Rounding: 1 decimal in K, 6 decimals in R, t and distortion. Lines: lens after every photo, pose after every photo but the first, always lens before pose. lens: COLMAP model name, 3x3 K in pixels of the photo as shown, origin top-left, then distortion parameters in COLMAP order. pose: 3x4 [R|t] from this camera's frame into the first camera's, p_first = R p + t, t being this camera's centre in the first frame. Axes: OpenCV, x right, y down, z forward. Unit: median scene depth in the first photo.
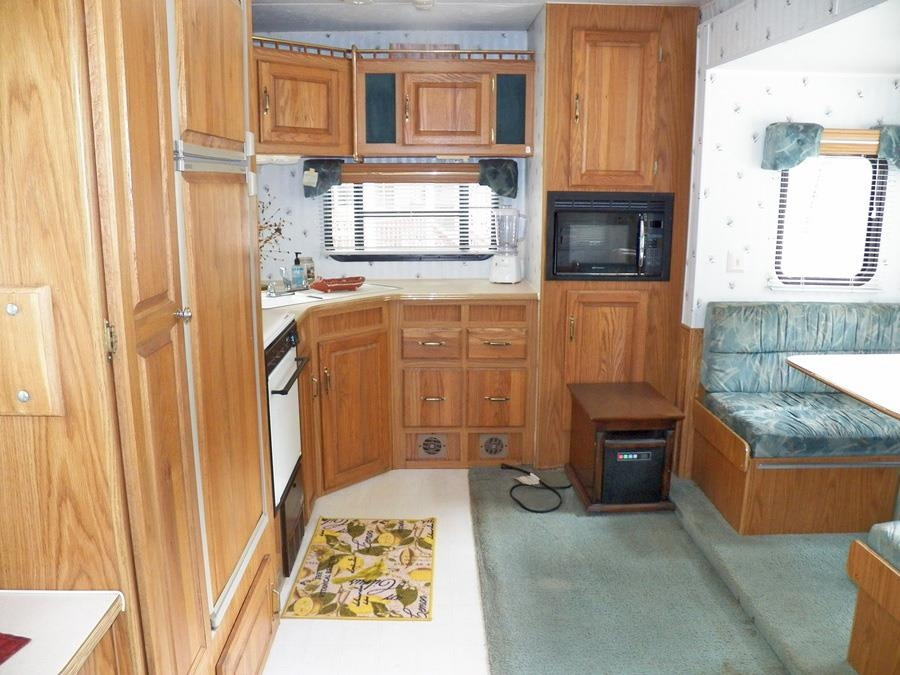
lens RADIAL K [[729.6, 0, 452.6], [0, 729.6, 343.9], [0, 0, 1]] dist [-0.156076, 0.113133]
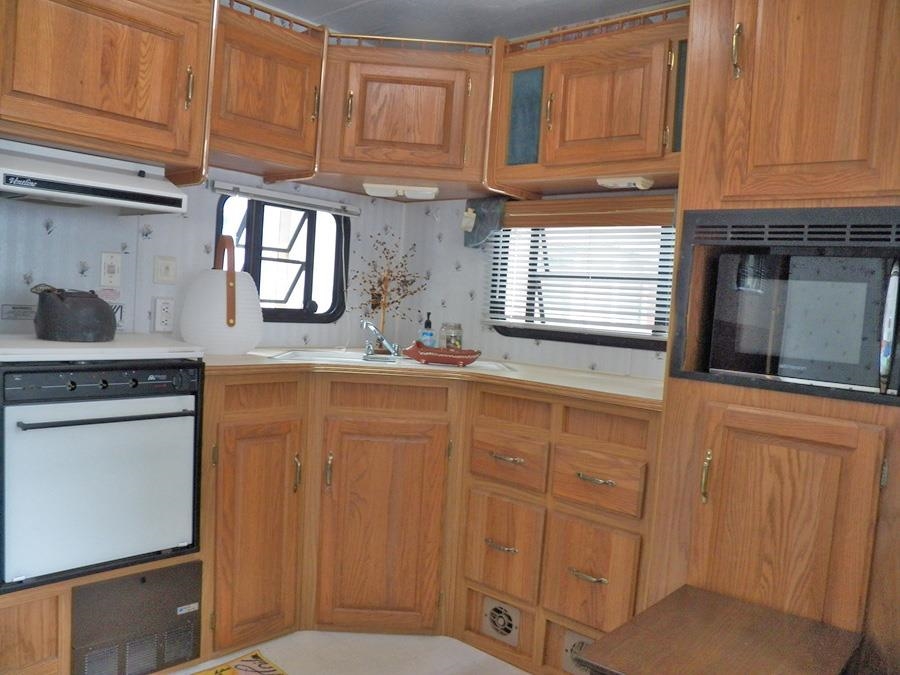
lens RADIAL K [[729.6, 0, 452.6], [0, 729.6, 343.9], [0, 0, 1]] dist [-0.156076, 0.113133]
pose [[0.719326, 0.086473, -0.689269, 0.362899], [-0.210379, 0.972744, -0.097516, -0.025133], [0.662050, 0.215154, 0.717912, 0.497996]]
